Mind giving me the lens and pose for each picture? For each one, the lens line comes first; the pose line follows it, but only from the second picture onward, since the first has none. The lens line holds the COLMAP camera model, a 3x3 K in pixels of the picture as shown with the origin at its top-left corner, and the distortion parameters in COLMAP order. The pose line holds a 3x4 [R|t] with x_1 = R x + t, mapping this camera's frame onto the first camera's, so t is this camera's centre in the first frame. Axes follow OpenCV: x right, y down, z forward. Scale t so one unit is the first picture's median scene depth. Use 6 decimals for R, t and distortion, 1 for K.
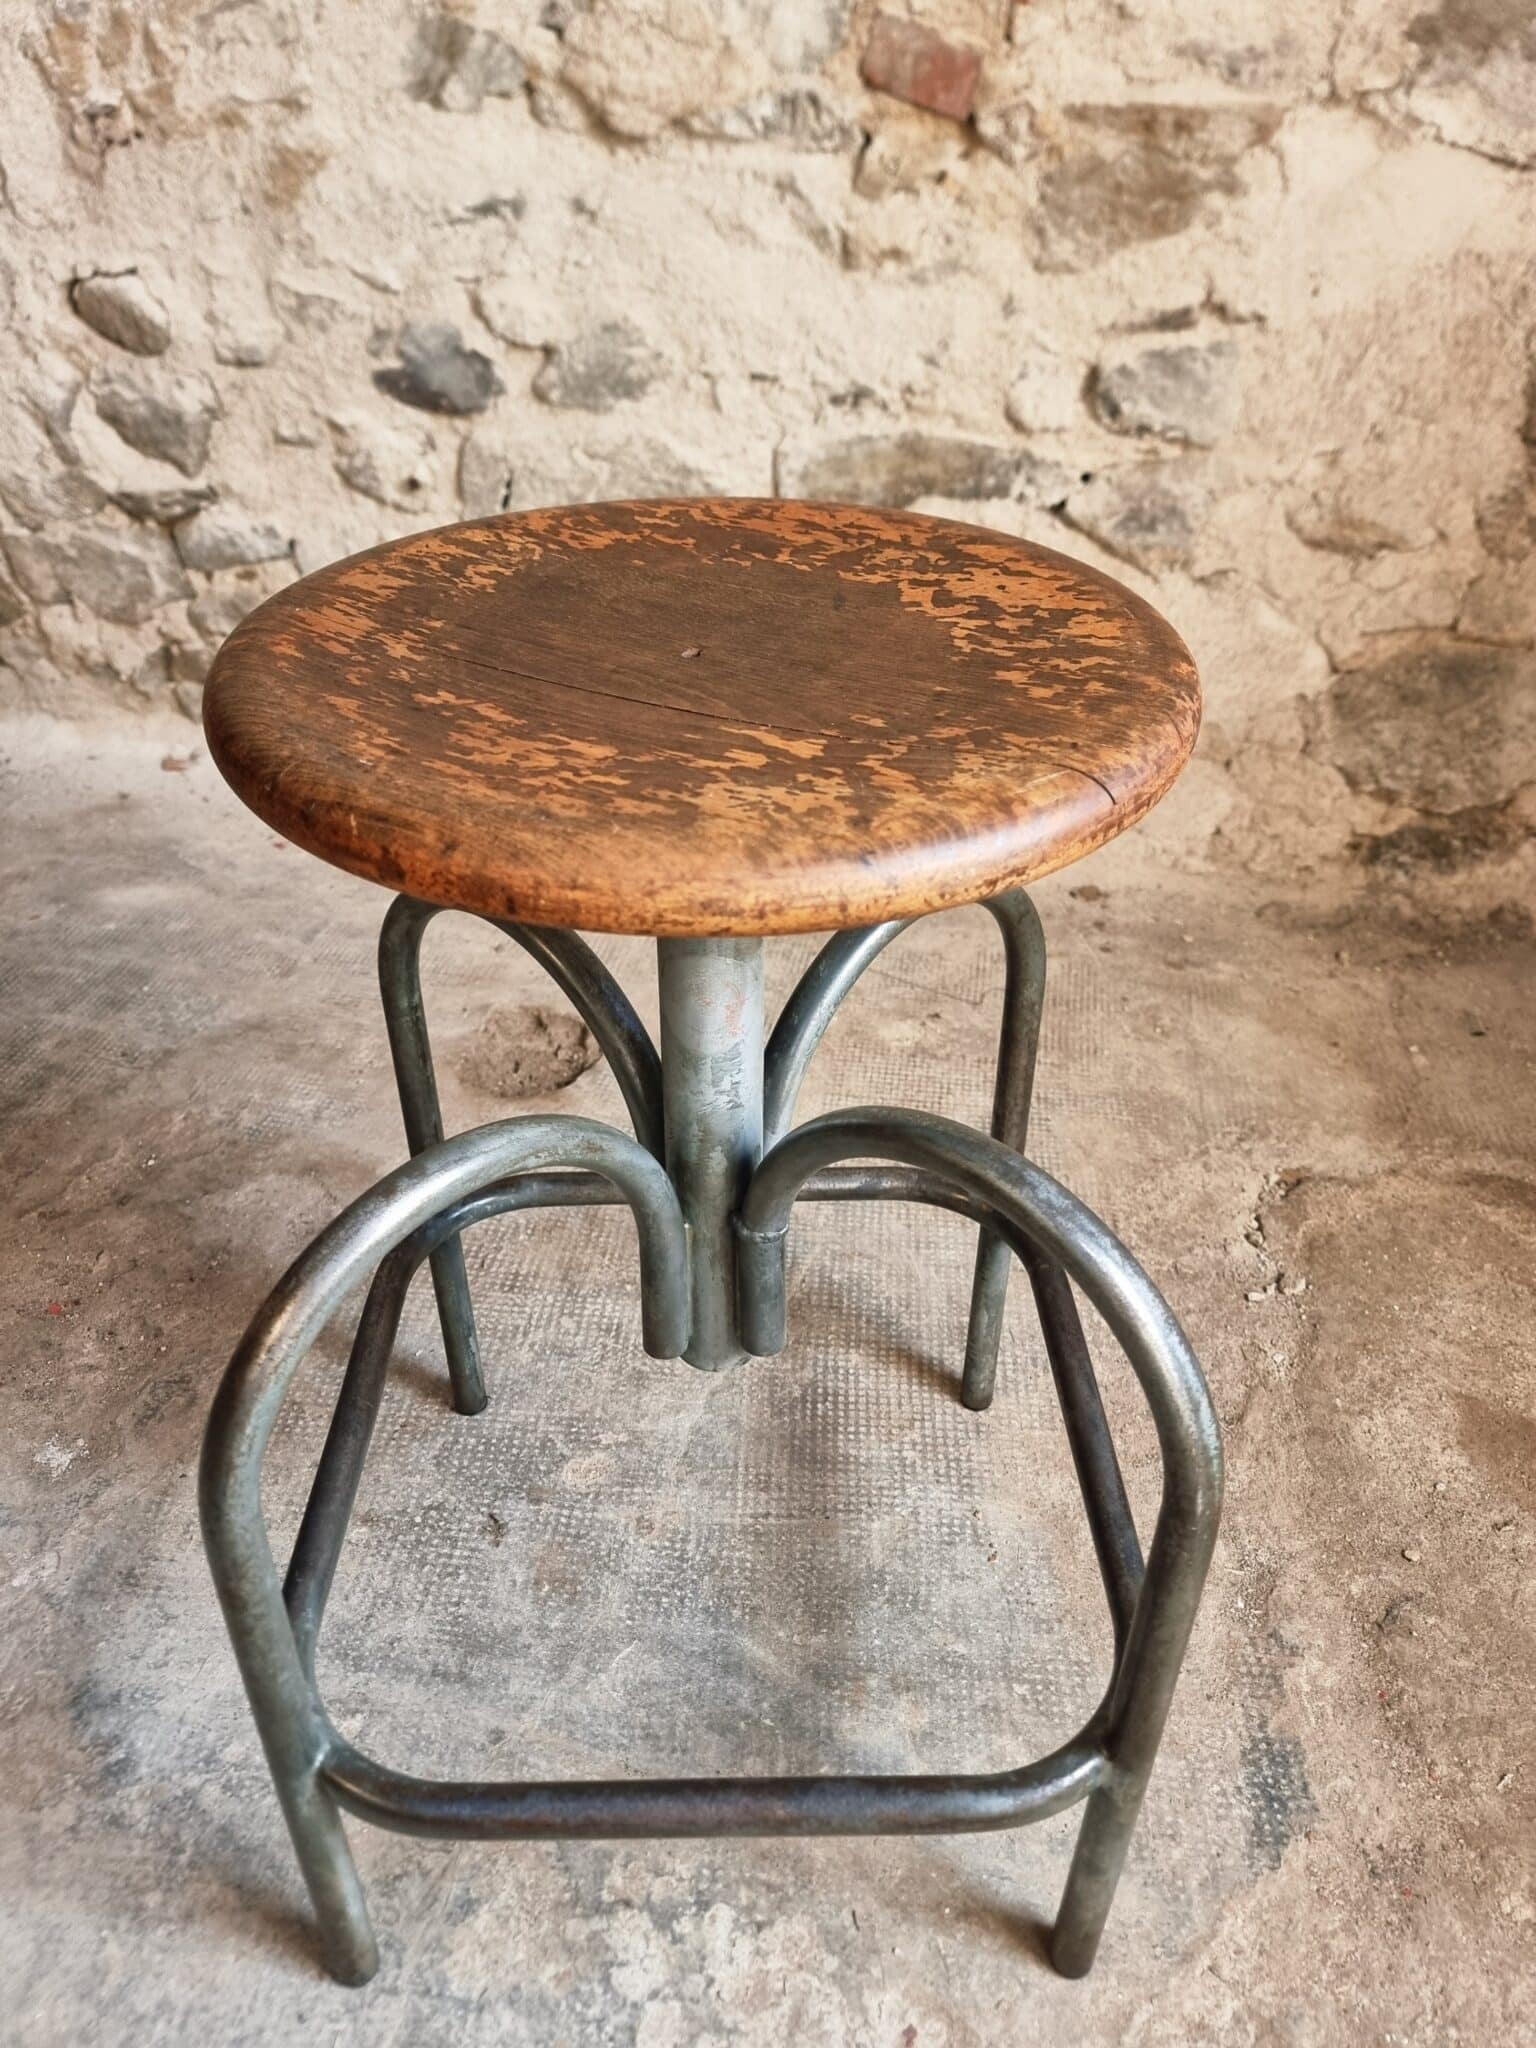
lens RADIAL K [[1486.9, 0, 749.3], [0, 1486.9, 1021.2], [0, 0, 1]] dist [0.060925, -0.059455]
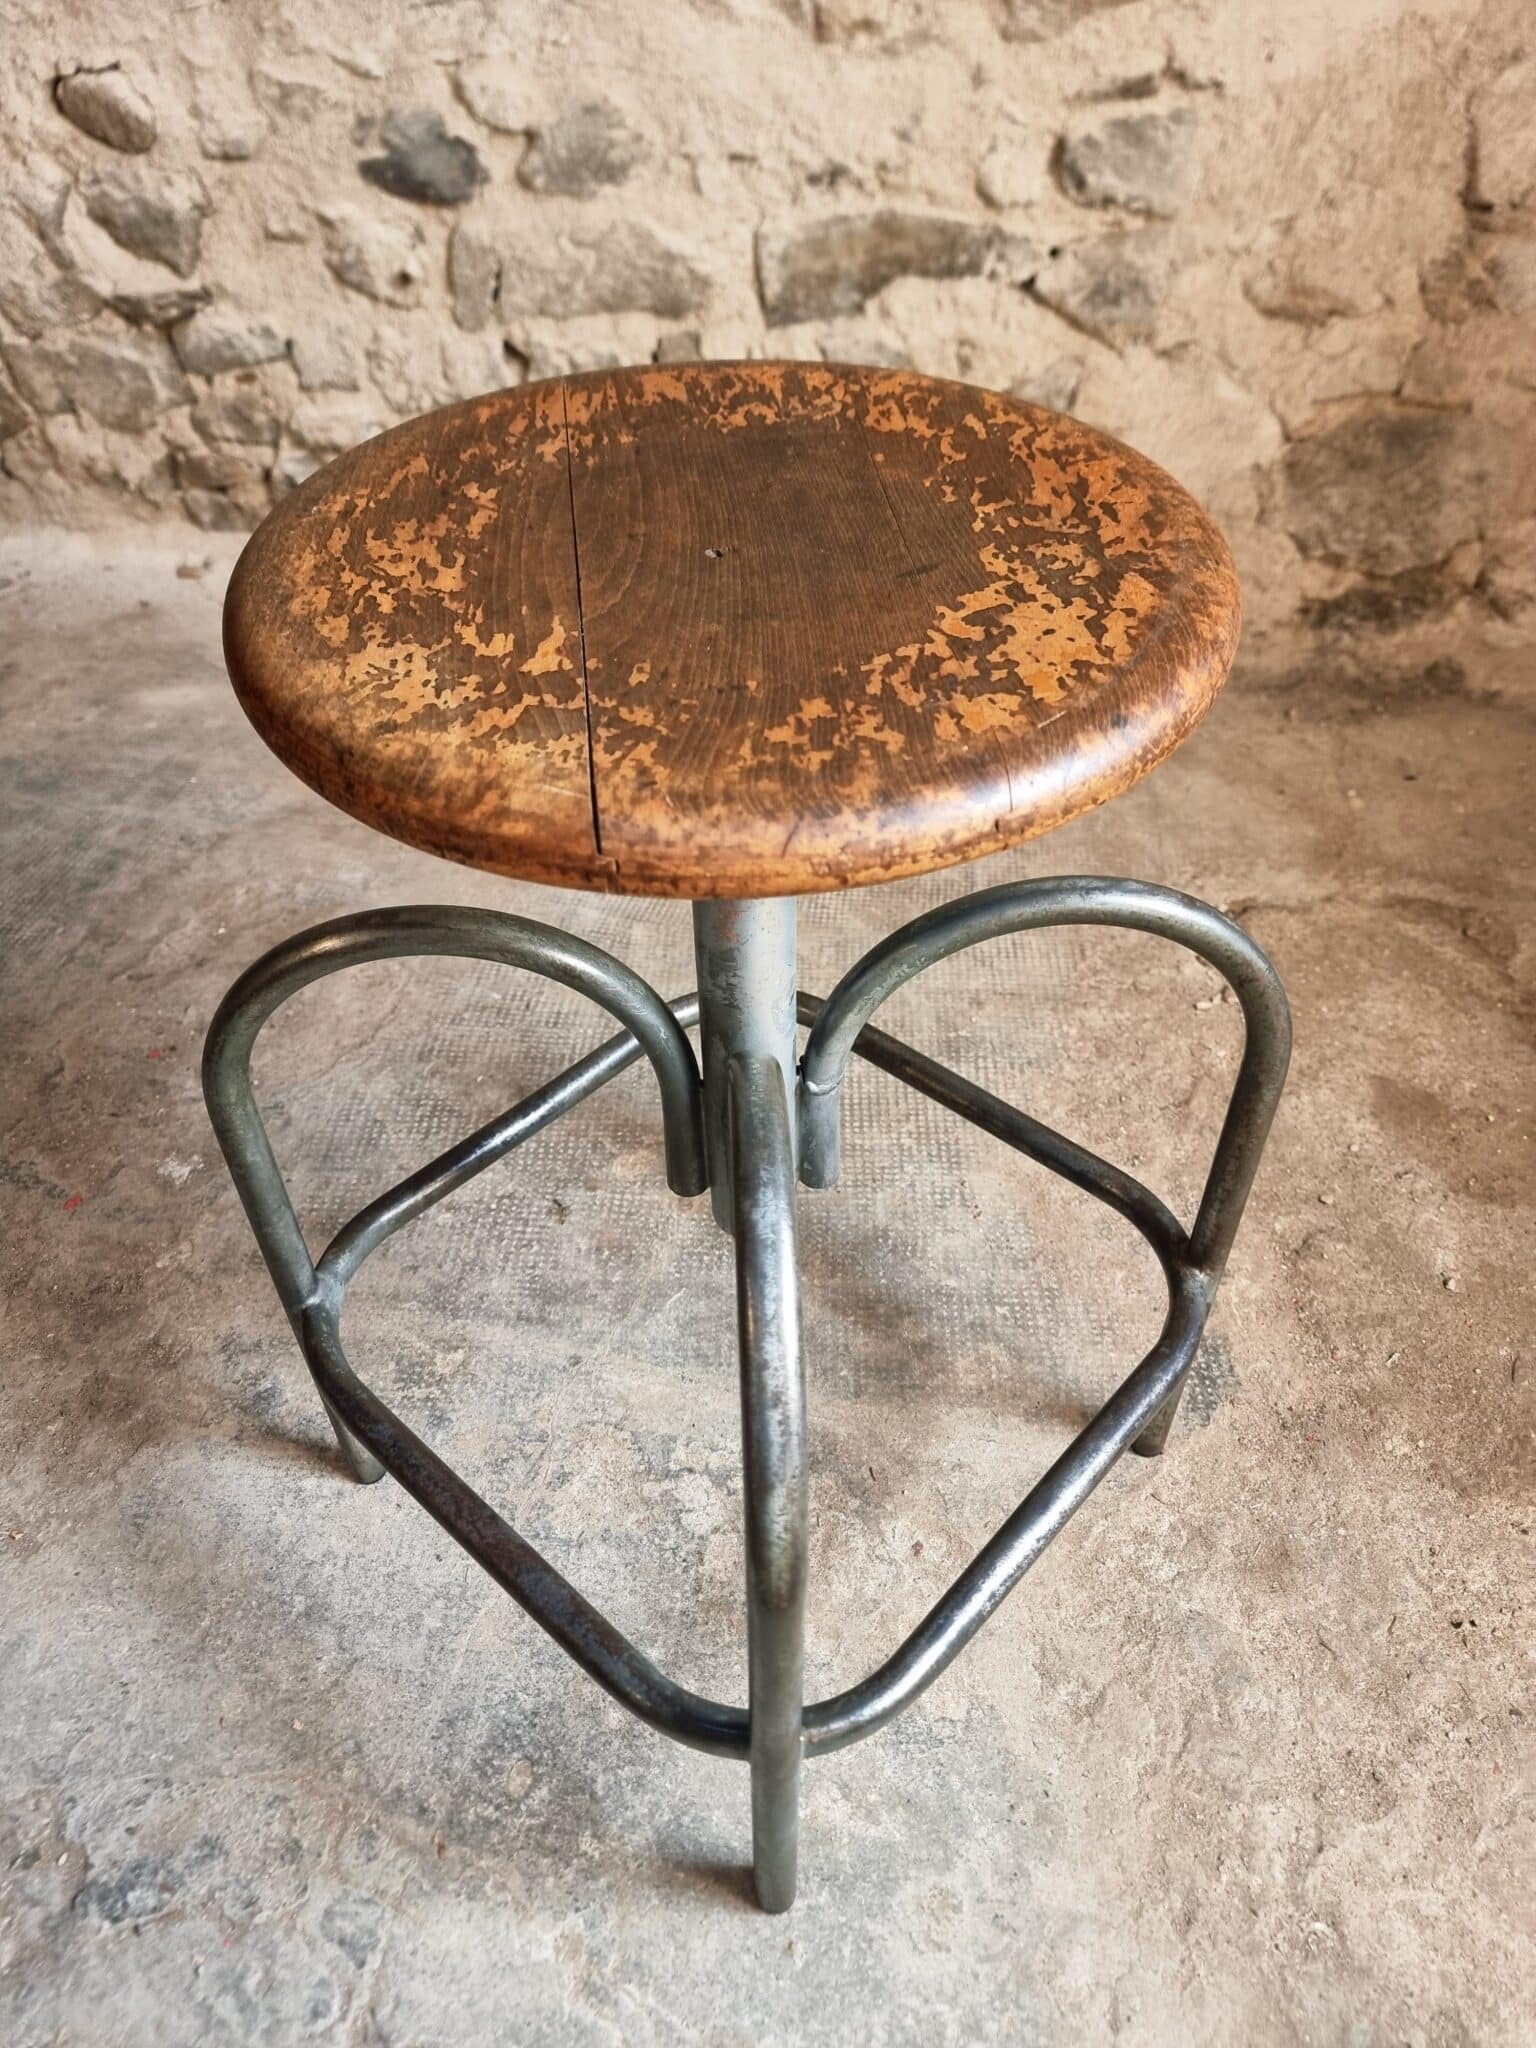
lens RADIAL K [[1453.3, 0, 767.9], [0, 1453.3, 1043.7], [0, 0, 1]] dist [0.054701, -0.055768]
pose [[0.999165, -0.037323, 0.016628, -0.013437], [0.034743, 0.990238, 0.134988, 0.041338], [-0.021504, -0.134297, 0.990708, -0.090049]]
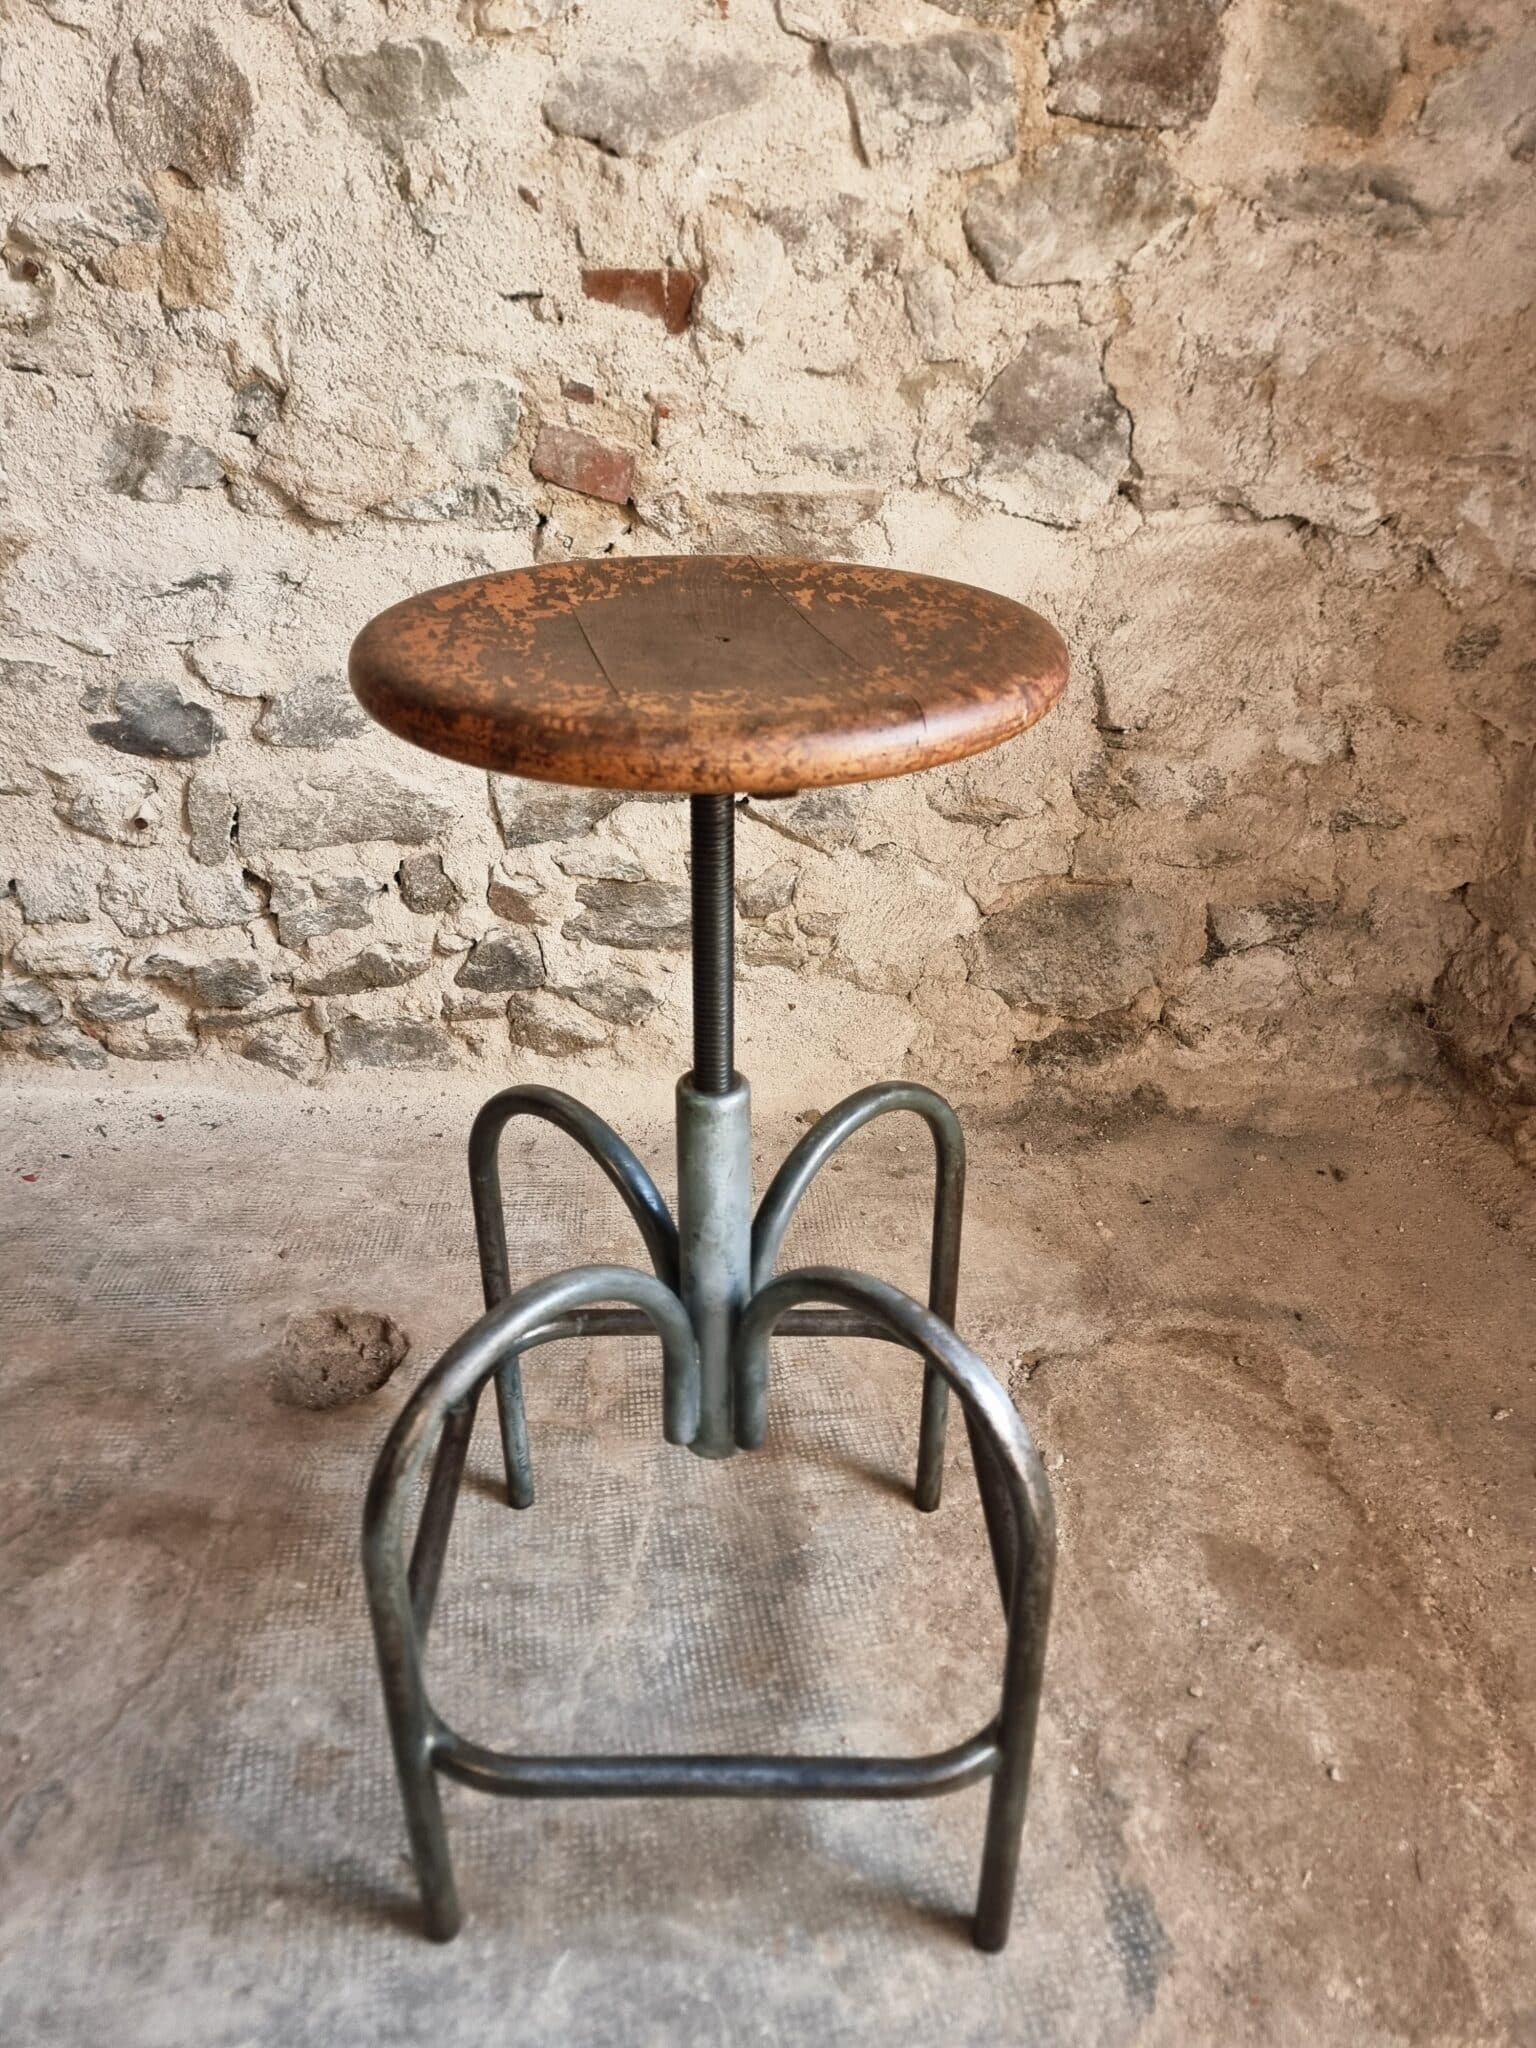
lens RADIAL K [[1427.9, 0, 745.8], [0, 1427.9, 1027.2], [0, 0, 1]] dist [0.084516, -0.077670]
pose [[0.966607, -0.124729, 0.223859, -0.069319], [0.145459, 0.986239, -0.078573, -0.089451], [-0.210979, 0.108512, 0.971449, -0.073406]]
